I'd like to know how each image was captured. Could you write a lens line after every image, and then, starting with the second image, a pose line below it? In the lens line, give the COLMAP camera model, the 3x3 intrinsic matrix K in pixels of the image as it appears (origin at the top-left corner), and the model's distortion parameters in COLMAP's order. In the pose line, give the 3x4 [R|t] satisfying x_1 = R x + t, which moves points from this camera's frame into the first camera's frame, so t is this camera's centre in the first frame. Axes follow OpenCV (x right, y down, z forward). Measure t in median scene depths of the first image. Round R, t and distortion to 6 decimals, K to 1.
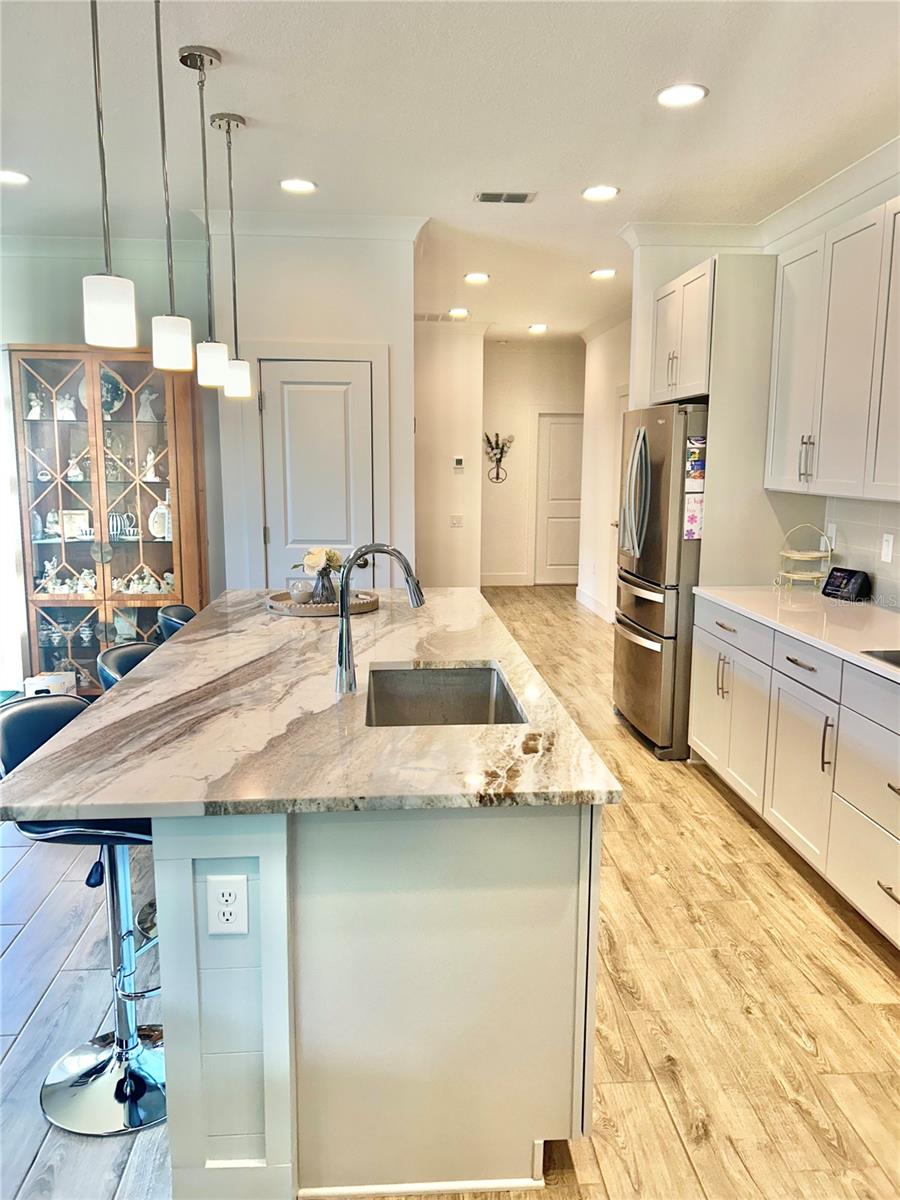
lens RADIAL K [[911.3, 0, 450.0], [0, 911.3, 600.0], [0, 0, 1]] dist [-0.003250, -0.005343]
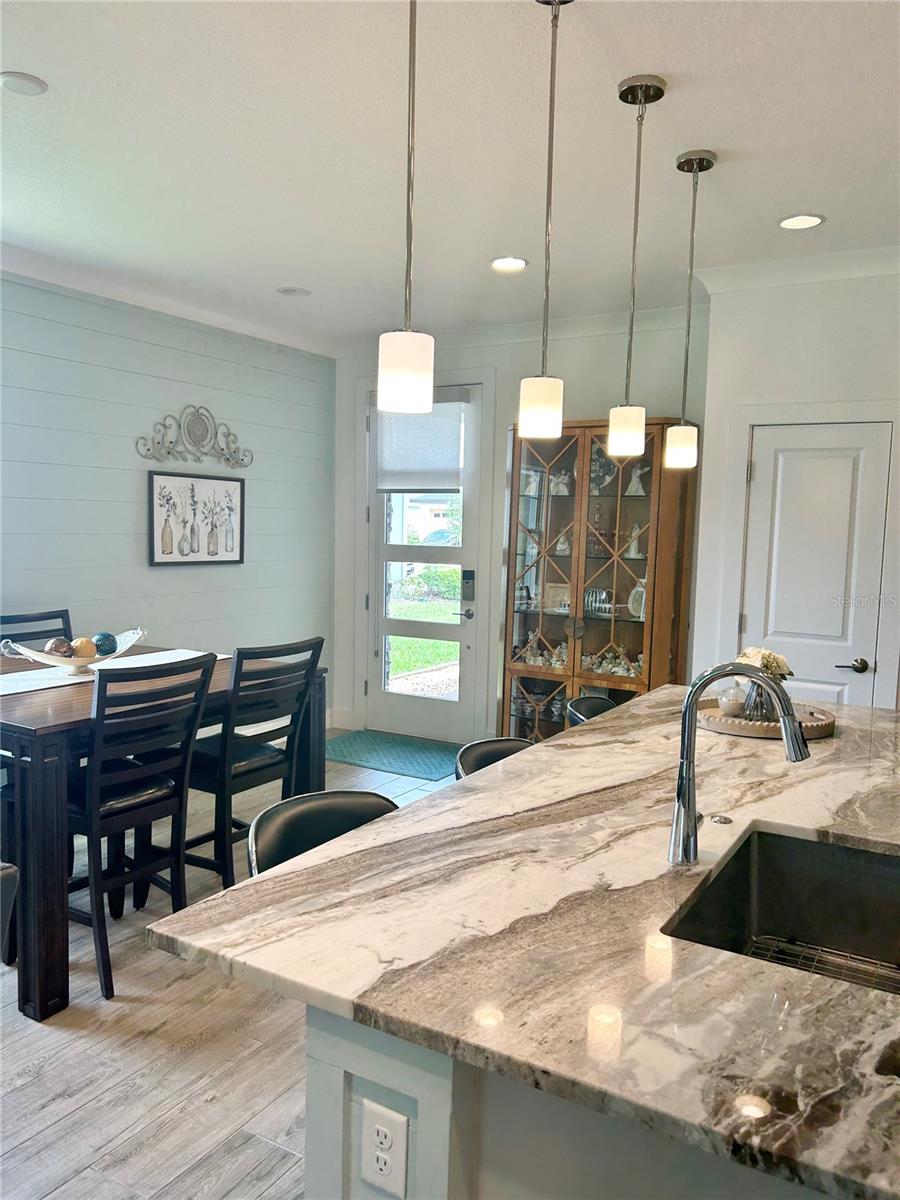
lens RADIAL K [[901.1, 0, 419.6], [0, 901.1, 600.3], [0, 0, 1]] dist [0.058369, -0.068700]
pose [[0.806757, 0.060532, -0.587774, 0.142723], [-0.105297, 0.993545, -0.042208, -0.060025], [0.581425, 0.095943, 0.807923, 0.288404]]
